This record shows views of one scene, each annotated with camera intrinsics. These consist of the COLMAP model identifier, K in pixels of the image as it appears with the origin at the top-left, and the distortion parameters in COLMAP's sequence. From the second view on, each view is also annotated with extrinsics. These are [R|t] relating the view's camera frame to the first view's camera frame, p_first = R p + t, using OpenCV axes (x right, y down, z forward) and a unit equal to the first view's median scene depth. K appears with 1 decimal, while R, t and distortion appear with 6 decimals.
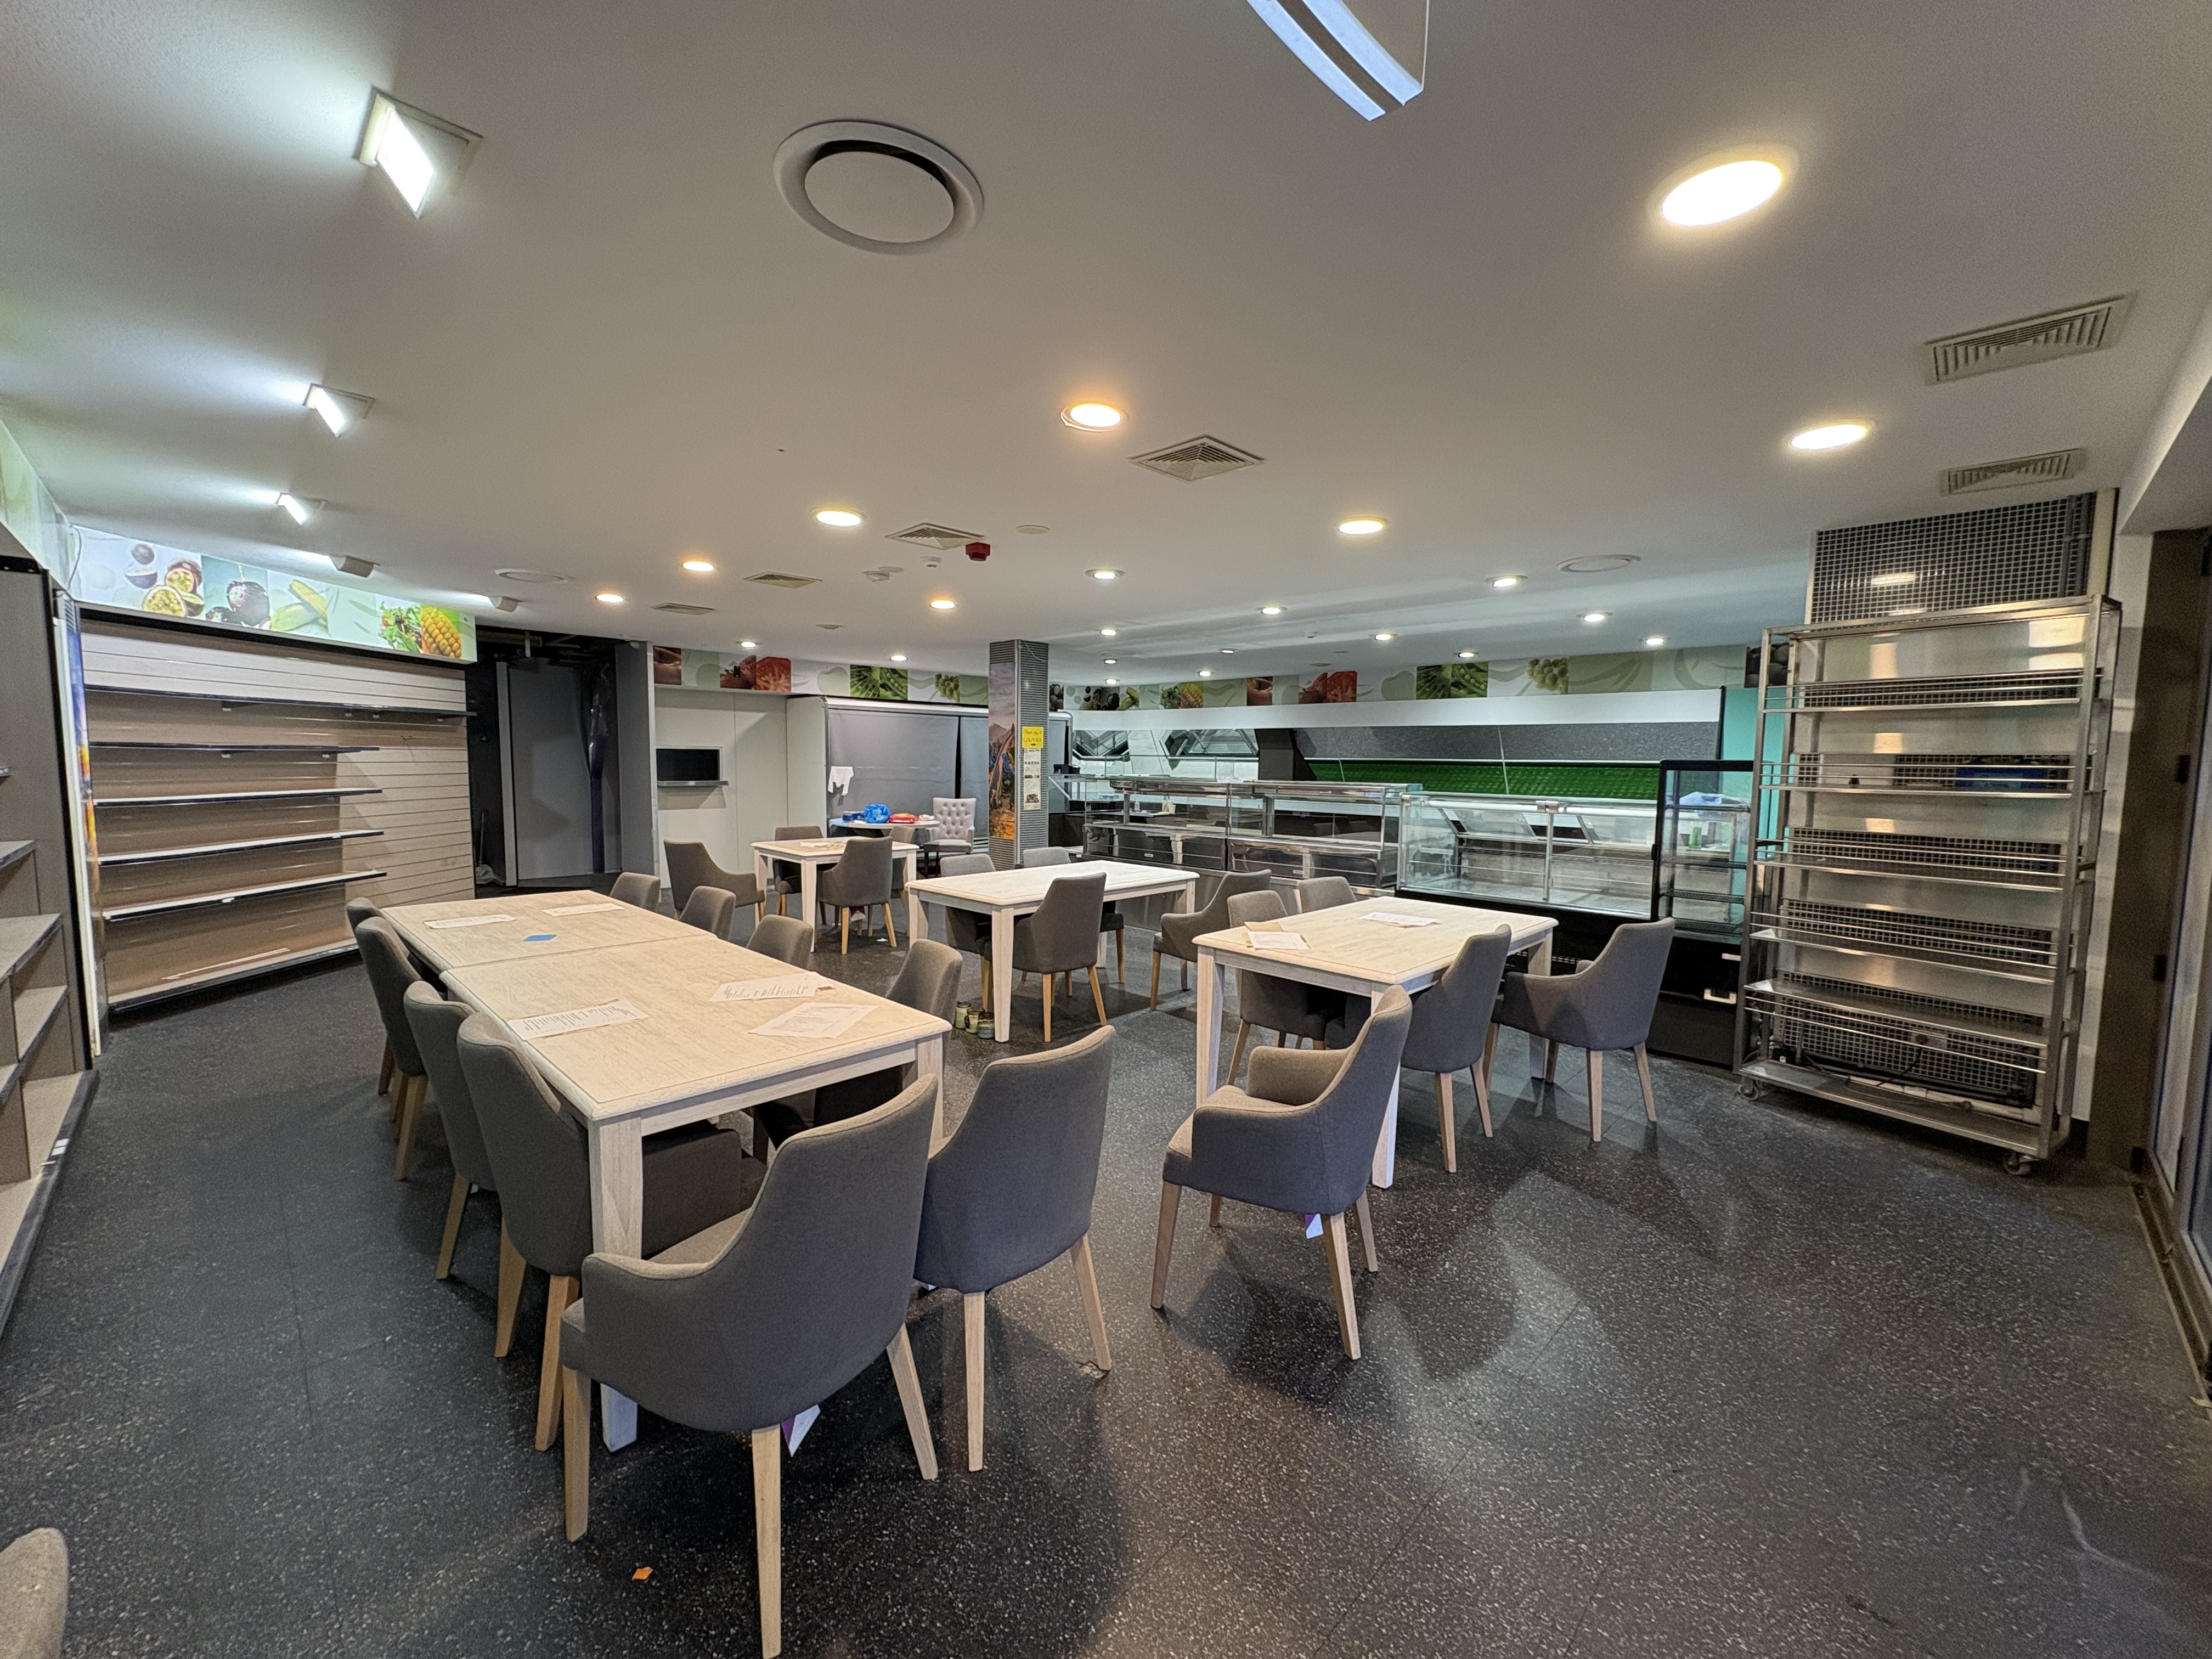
lens RADIAL K [[880.8, 0, 1105.7], [0, 880.8, 830.0], [0, 0, 1]] dist [0.001390, -0.000341]
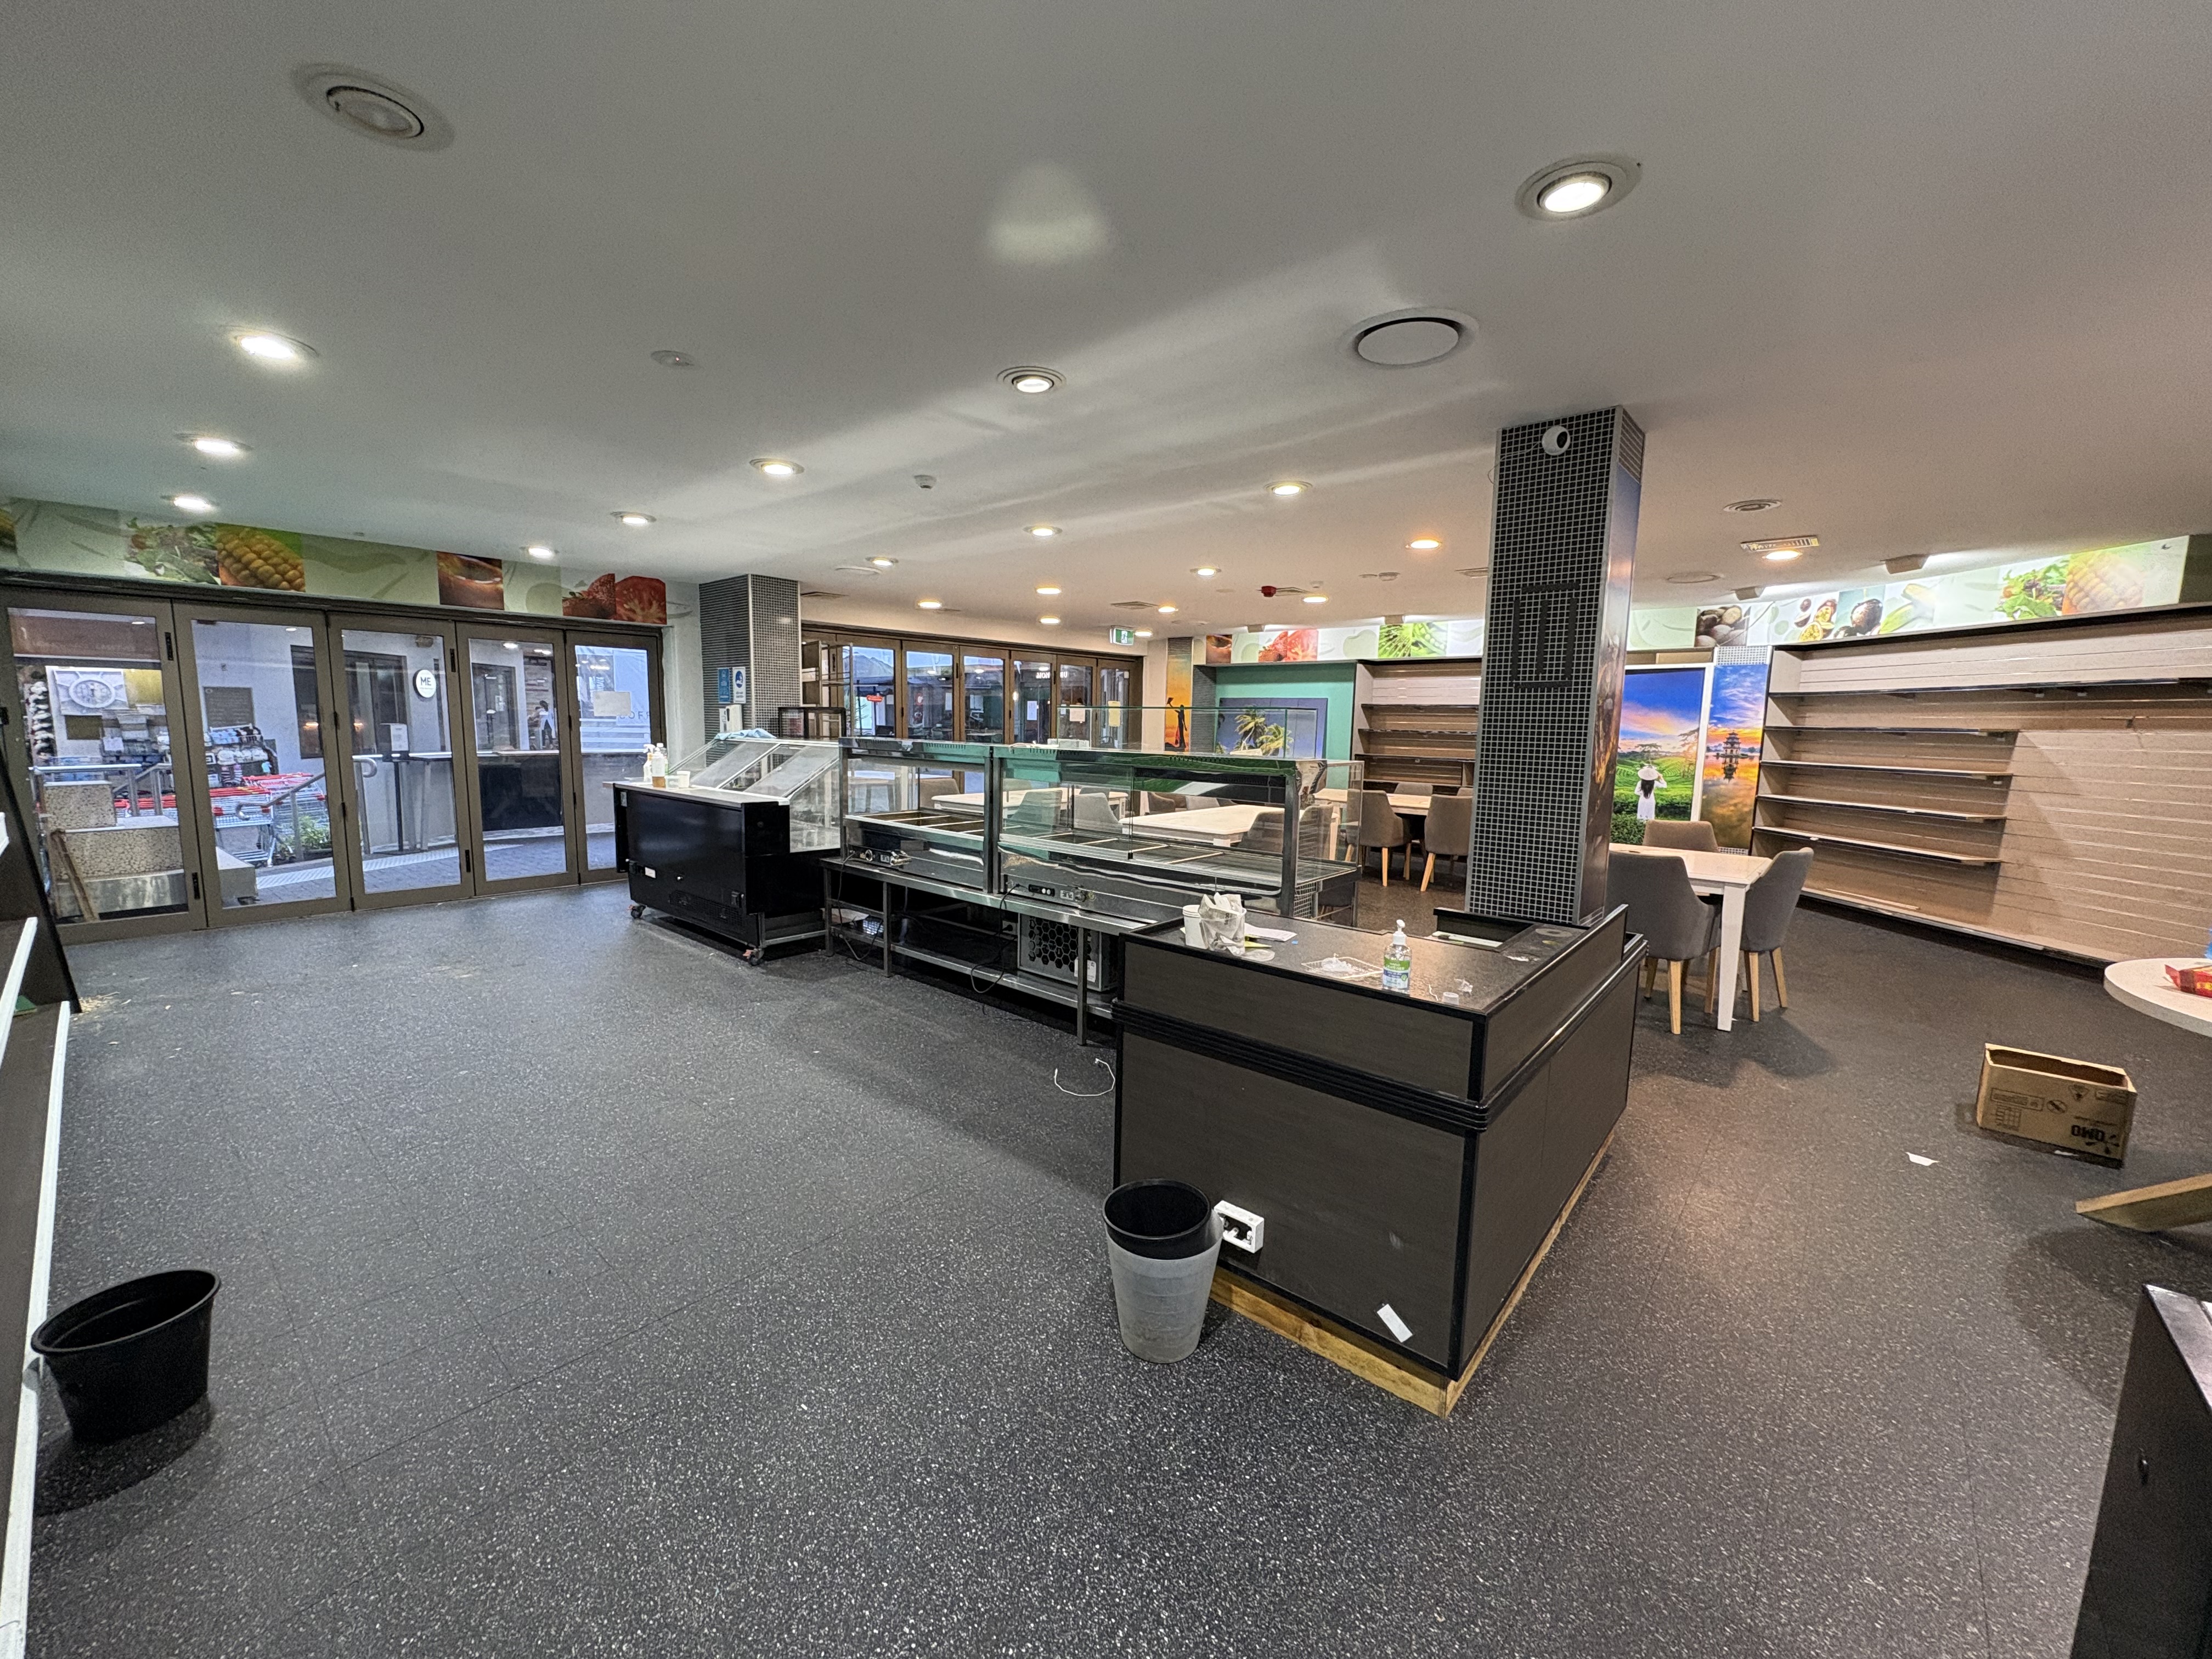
lens RADIAL K [[880.8, 0, 1104.2], [0, 880.8, 827.3], [0, 0, 1]] dist [0.001390, -0.000341]
pose [[-0.997379, -0.017496, -0.070201, 0.209937], [-0.031414, 0.978802, 0.202383, -0.164771], [0.065172, 0.204058, -0.976787, 2.047937]]
